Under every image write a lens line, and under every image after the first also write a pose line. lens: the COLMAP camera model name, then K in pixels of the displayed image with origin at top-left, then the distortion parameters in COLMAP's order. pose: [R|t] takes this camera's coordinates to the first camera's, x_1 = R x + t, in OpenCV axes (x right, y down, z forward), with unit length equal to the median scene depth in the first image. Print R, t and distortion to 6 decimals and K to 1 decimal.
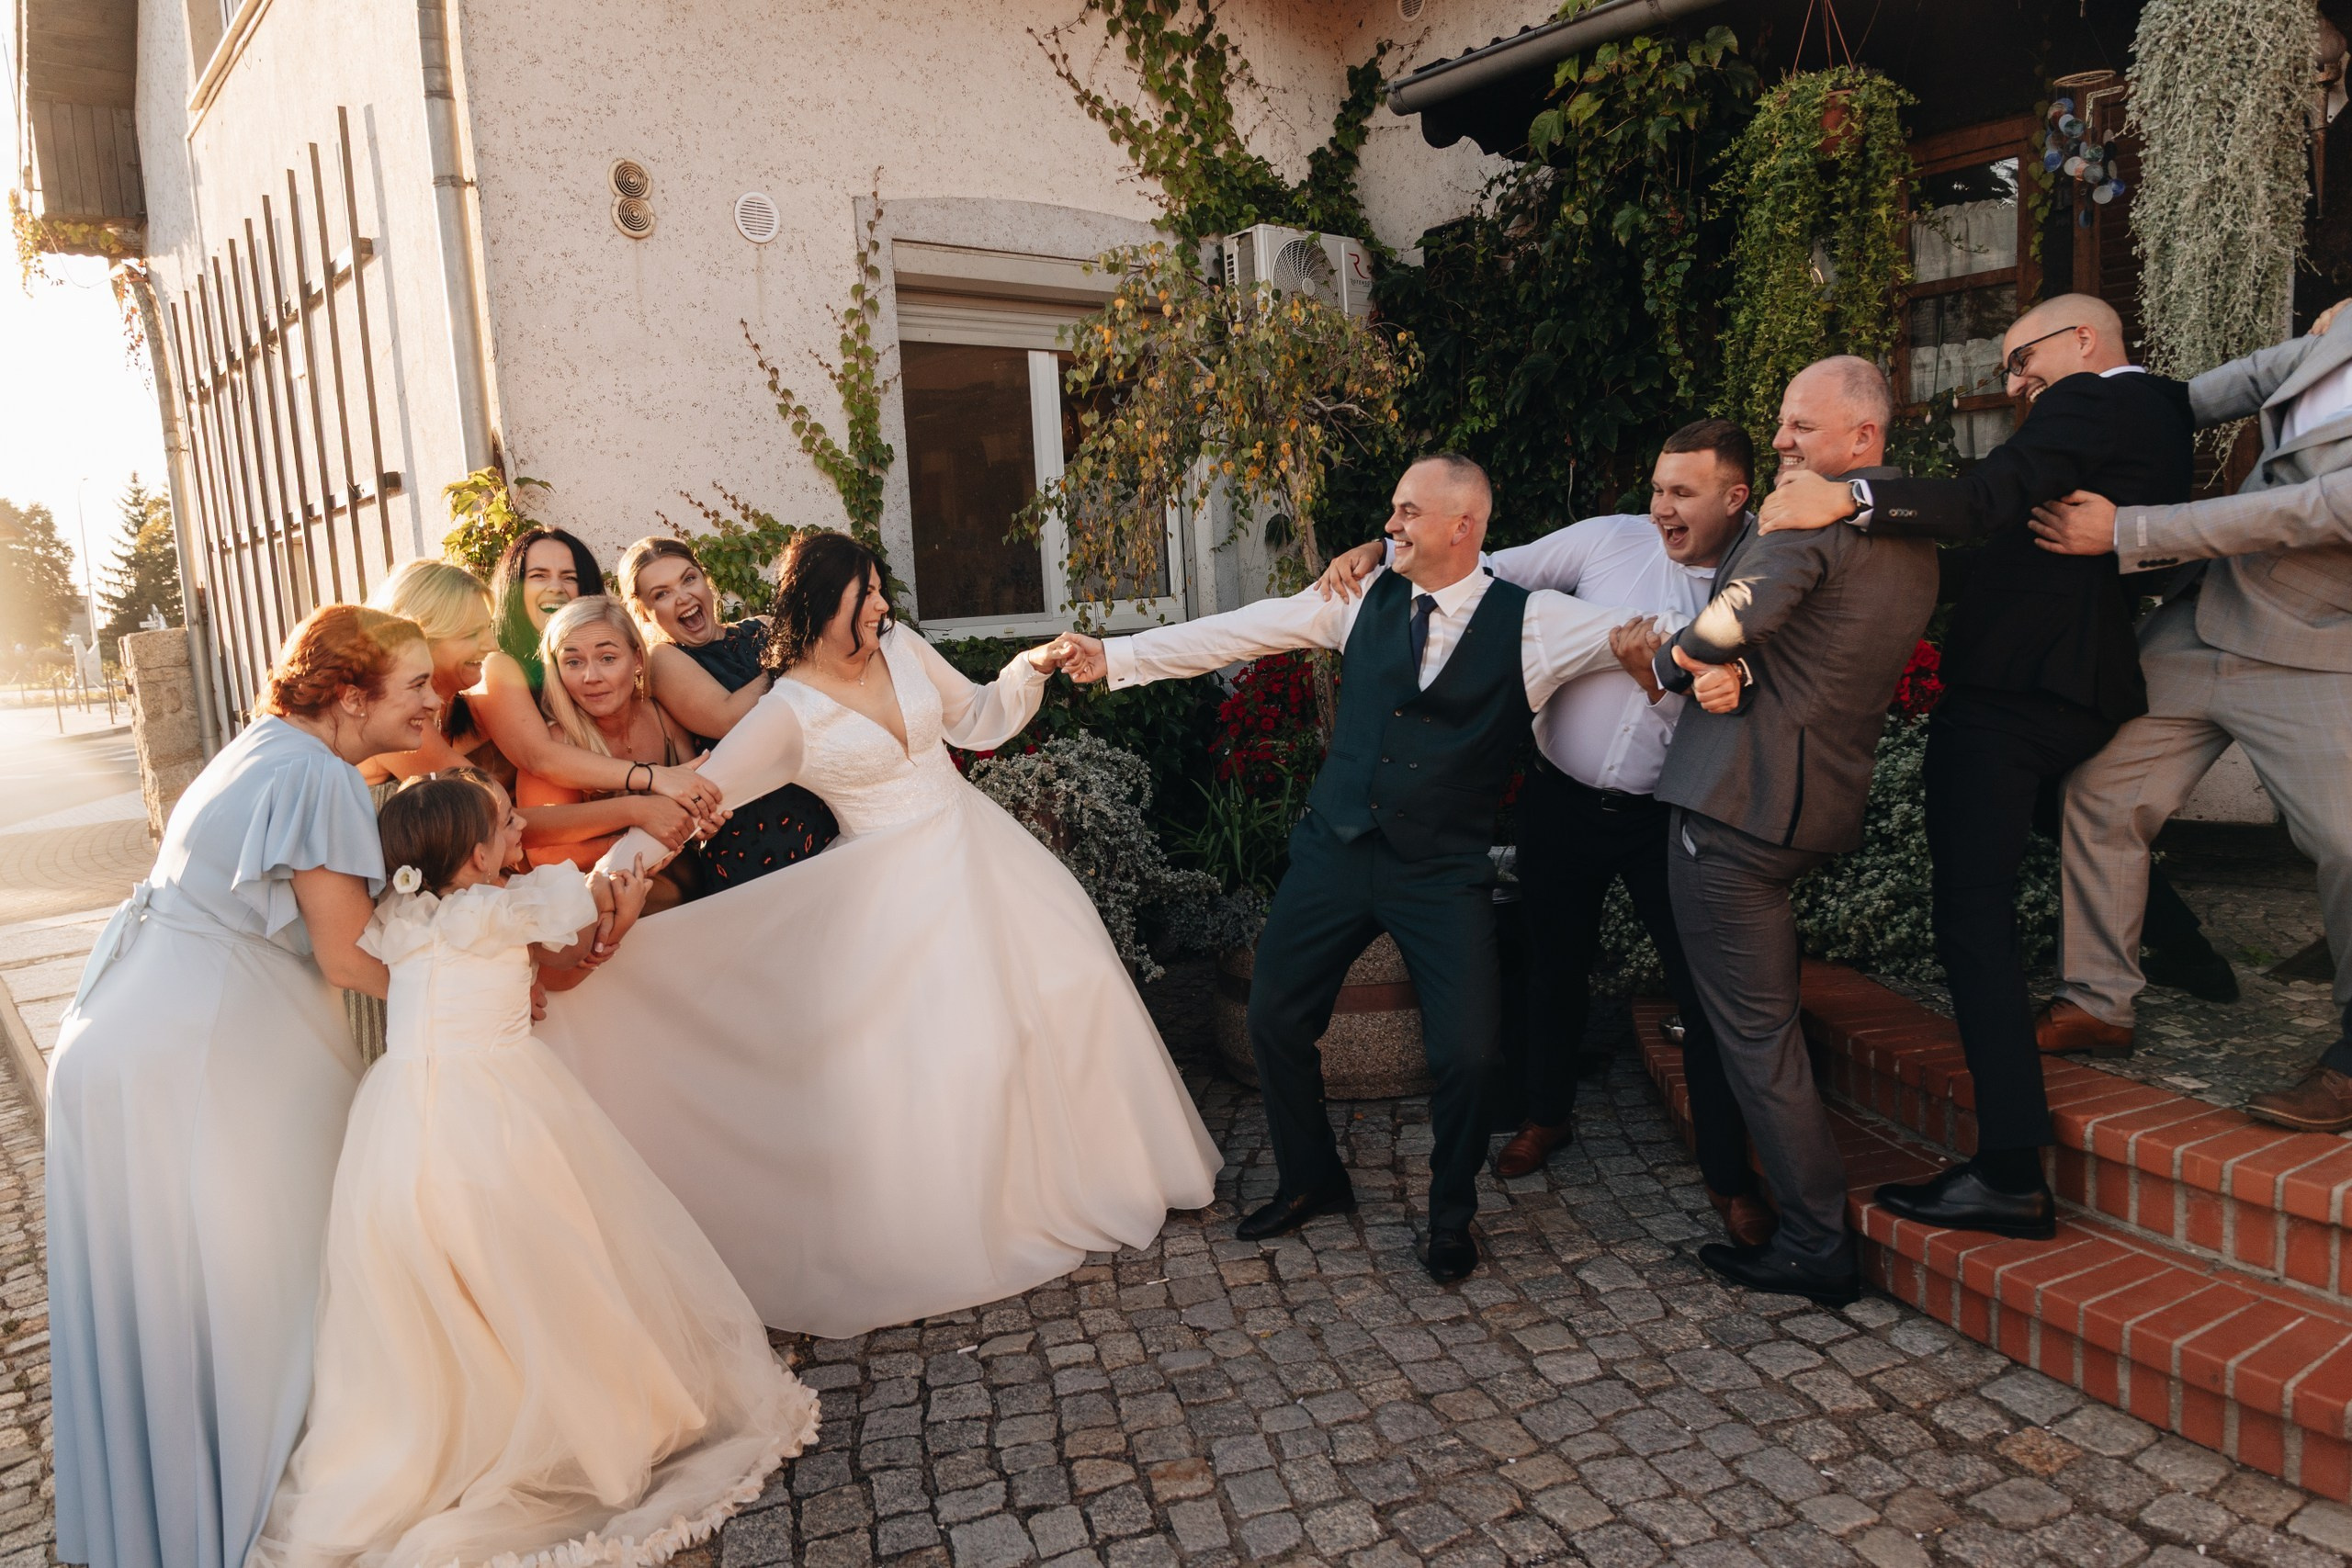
lens RADIAL K [[1564.1, 0, 1180.5], [0, 1564.1, 789.3], [0, 0, 1]] dist [-0.000219, -0.007464]
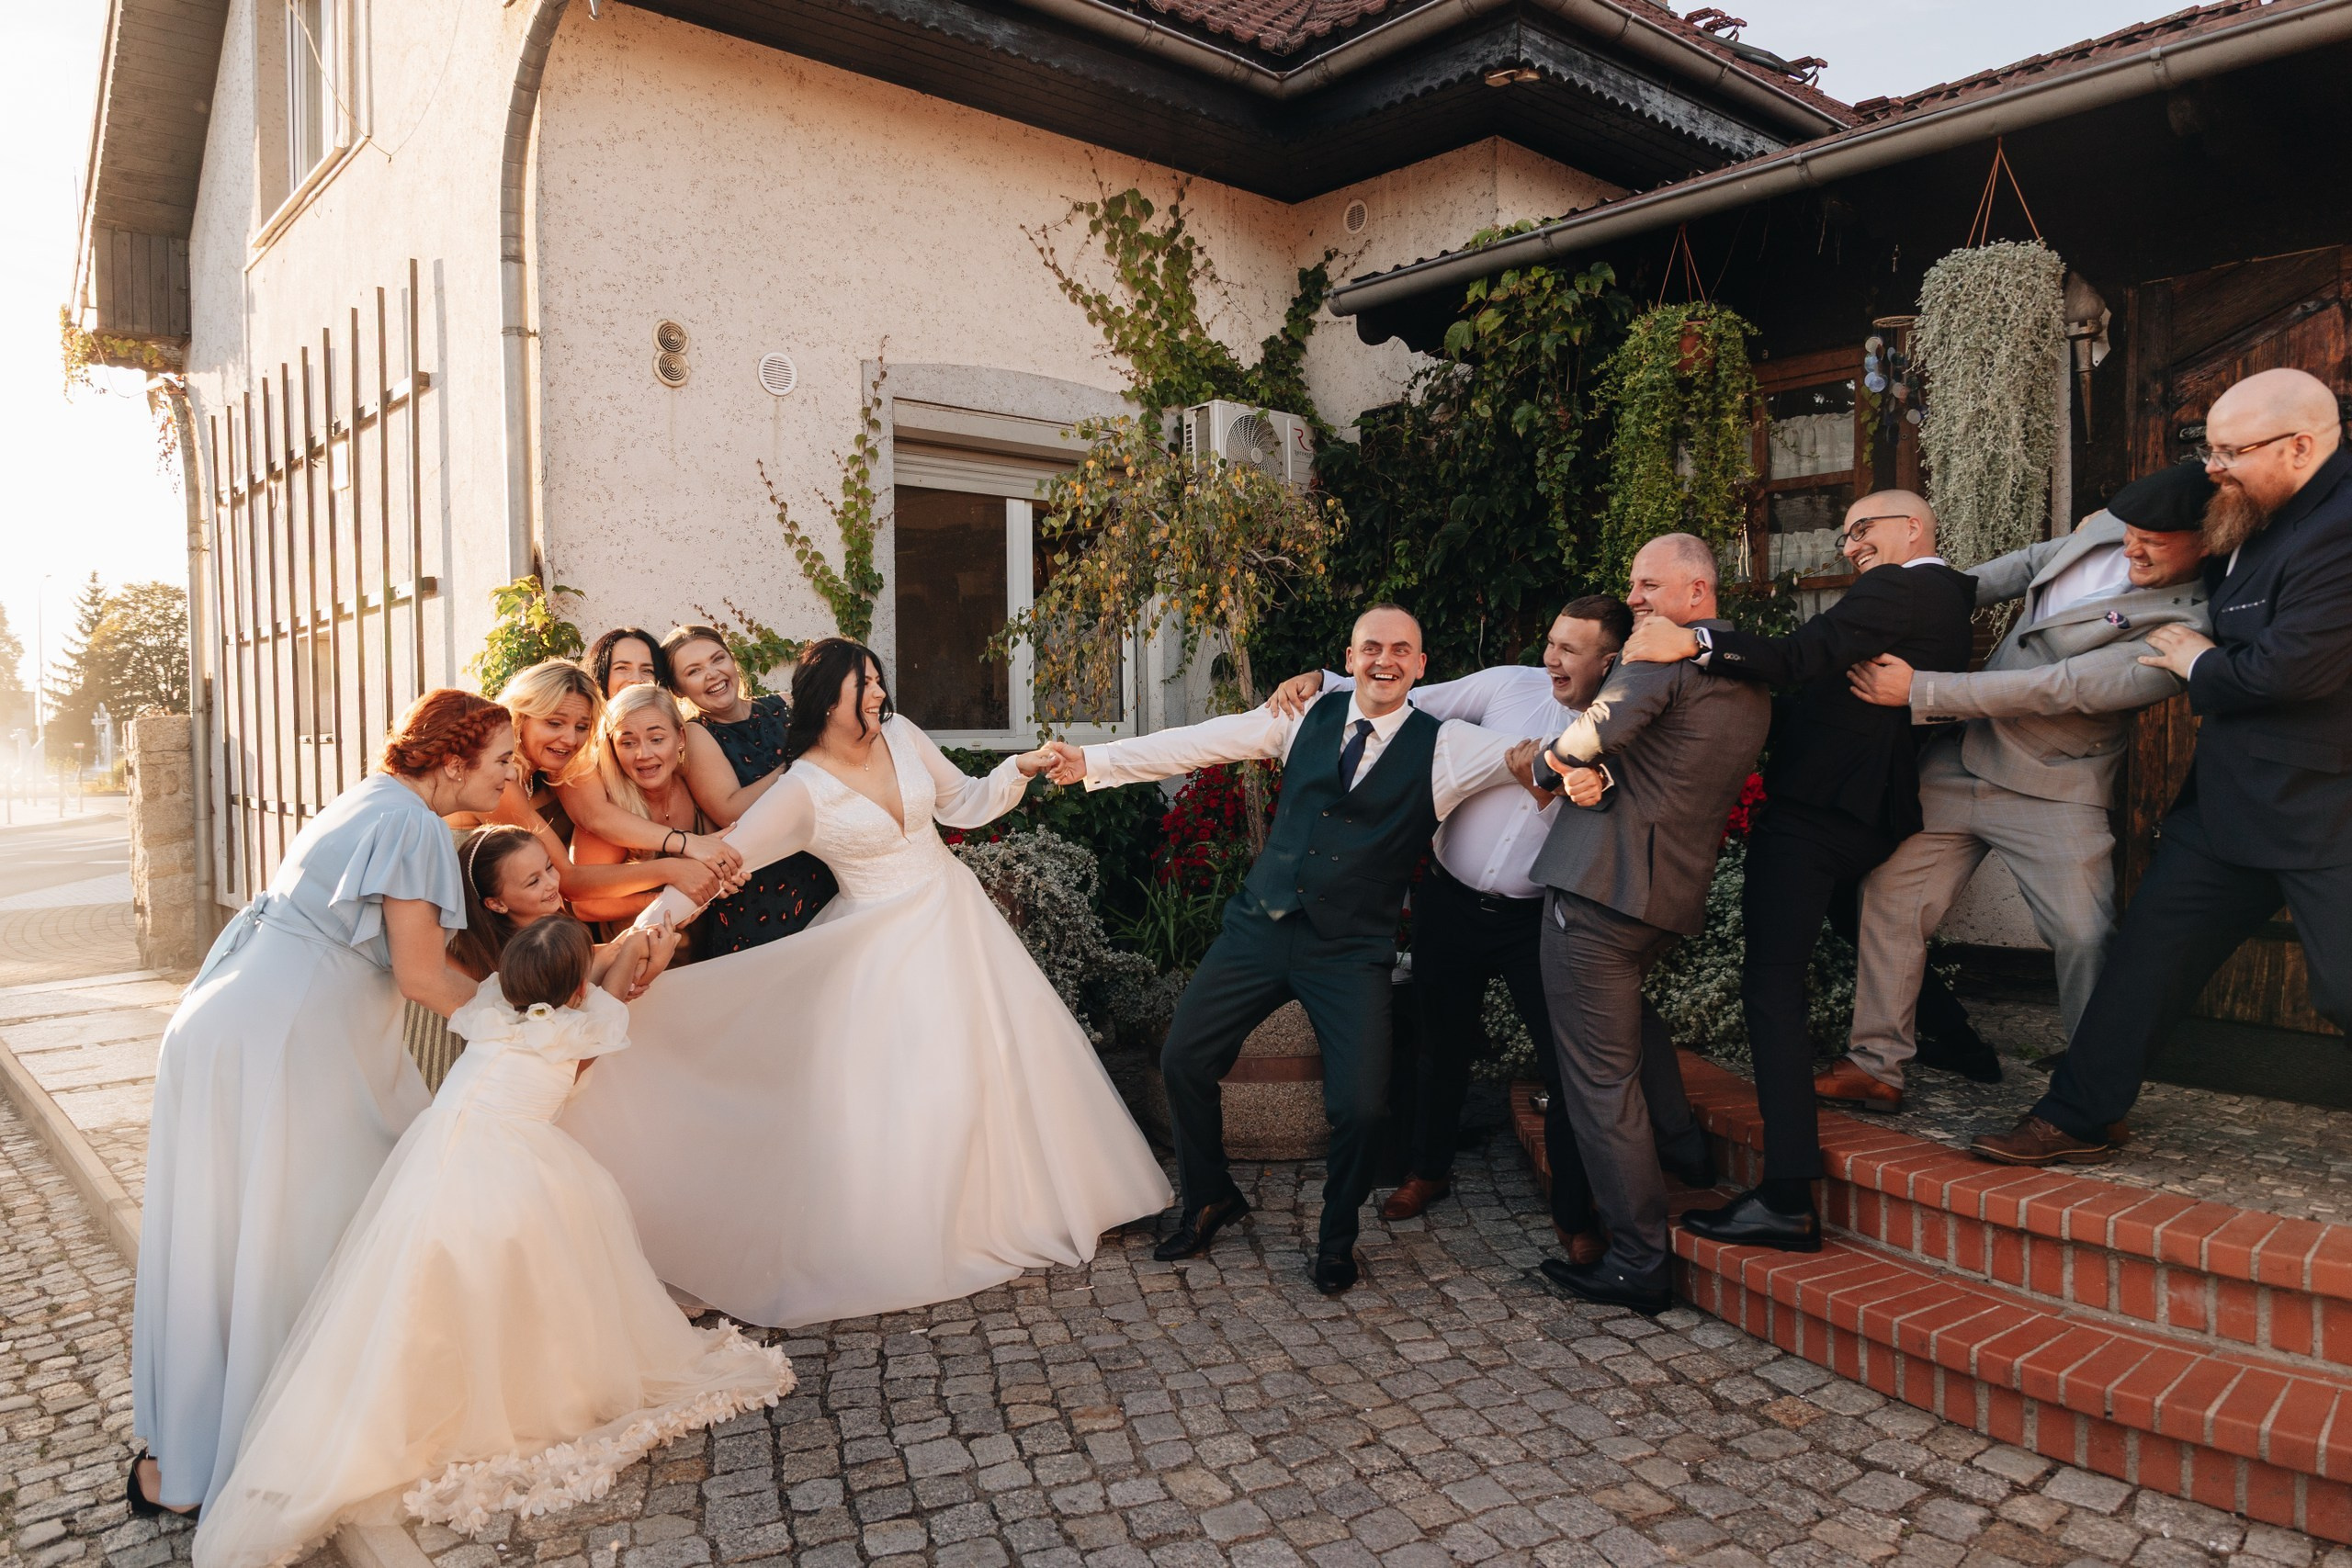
lens RADIAL K [[1564.1, 0, 1174.4], [0, 1564.1, 790.6], [0, 0, 1]] dist [-0.000219, -0.007464]
pose [[0.998677, 0.044101, 0.026434, 0.004413], [-0.041468, 0.994800, -0.093022, 0.041630], [-0.030399, 0.091803, 0.995313, -0.153626]]
